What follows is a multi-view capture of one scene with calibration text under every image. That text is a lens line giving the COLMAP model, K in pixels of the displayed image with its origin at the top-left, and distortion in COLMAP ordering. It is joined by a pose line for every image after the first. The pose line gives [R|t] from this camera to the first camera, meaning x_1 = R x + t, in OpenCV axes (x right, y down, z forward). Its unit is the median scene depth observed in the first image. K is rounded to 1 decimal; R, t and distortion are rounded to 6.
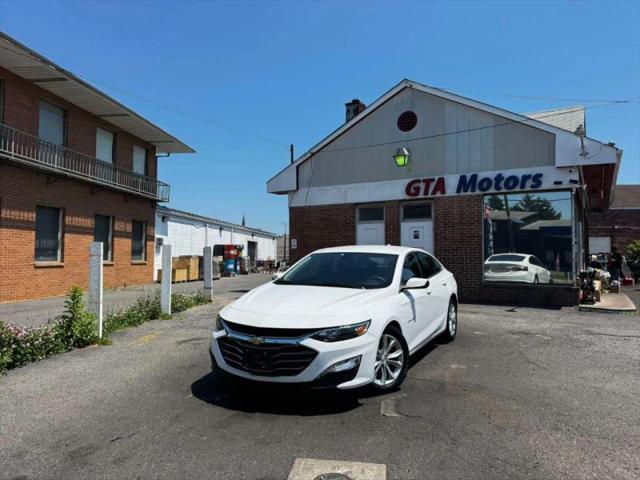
lens RADIAL K [[452.6, 0, 322.5], [0, 452.6, 240.7], [0, 0, 1]] dist [0.068183, -0.089474]
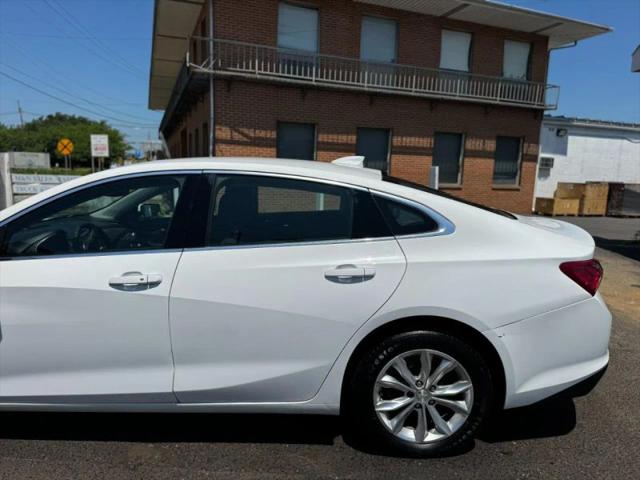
lens RADIAL K [[451.1, 0, 322.3], [0, 451.1, 241.2], [0, 0, 1]] dist [0.068411, -0.100798]
pose [[0.454439, 0.138736, -0.879908, 0.284227], [0.006327, 0.987269, 0.158932, 0.013673], [0.890756, -0.077792, 0.447776, 0.463108]]
